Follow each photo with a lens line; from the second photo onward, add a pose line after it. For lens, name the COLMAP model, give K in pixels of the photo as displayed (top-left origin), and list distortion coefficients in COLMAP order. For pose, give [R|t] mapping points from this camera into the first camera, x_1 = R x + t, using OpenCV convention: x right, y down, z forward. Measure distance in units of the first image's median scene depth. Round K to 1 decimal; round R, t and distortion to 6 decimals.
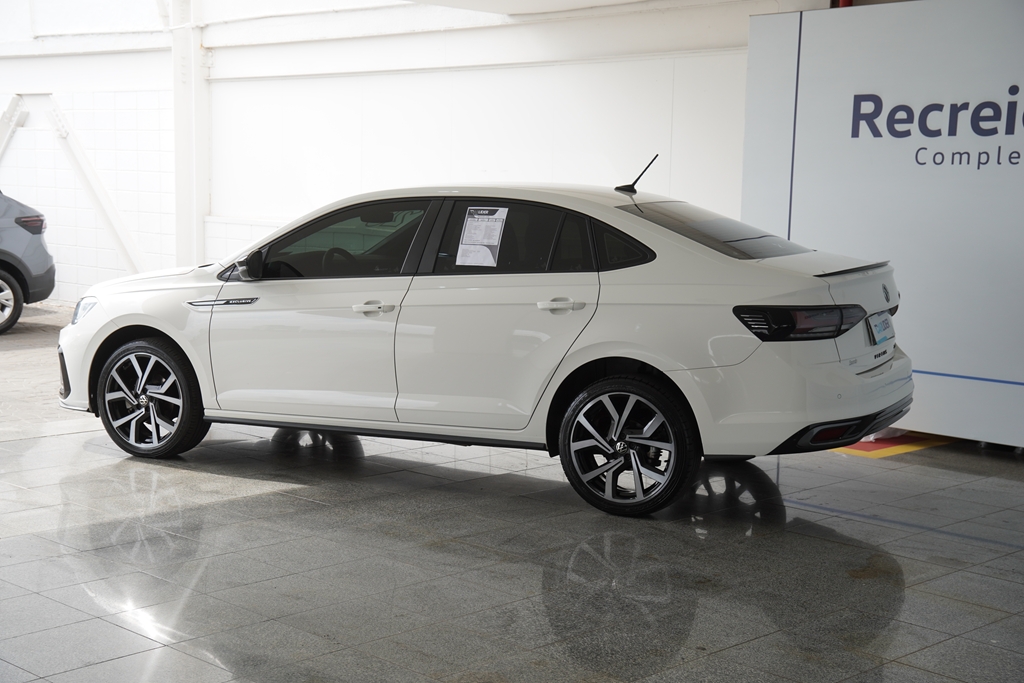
lens RADIAL K [[1357.9, 0, 515.1], [0, 1357.9, 345.9], [0, 0, 1]] dist [0.122002, 0.000000]
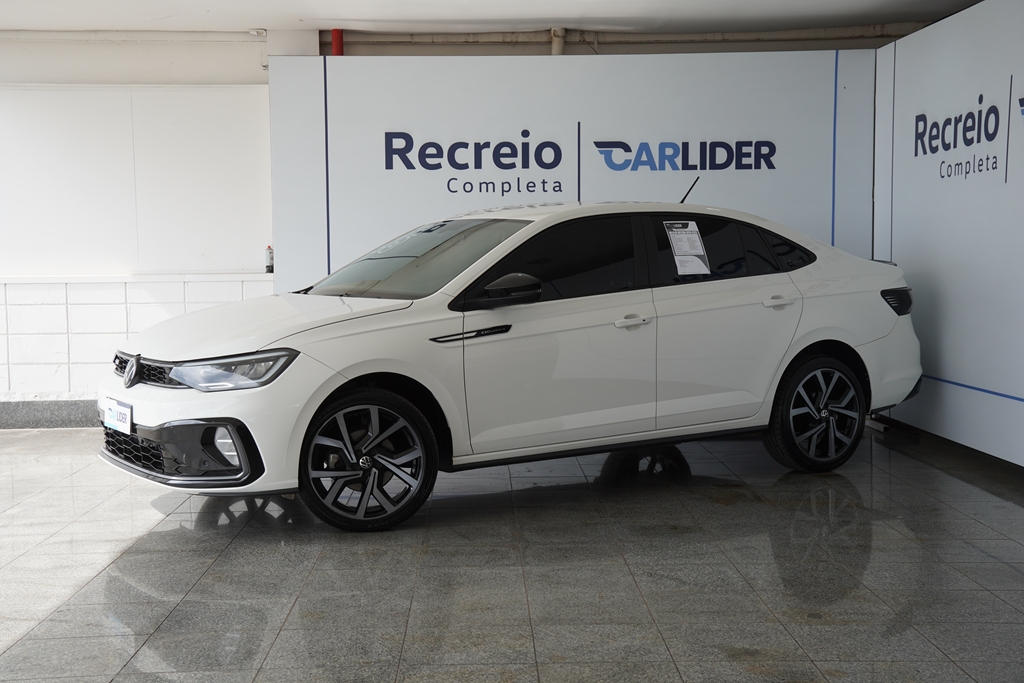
lens RADIAL K [[1228.2, 0, 509.9], [0, 1228.2, 346.0], [0, 0, 1]] dist [0.045238, 0.000000]
pose [[0.659289, -0.101377, 0.745024, -0.864595], [0.114297, 0.992866, 0.033958, -0.052377], [-0.743152, 0.062766, 0.666172, 0.458006]]
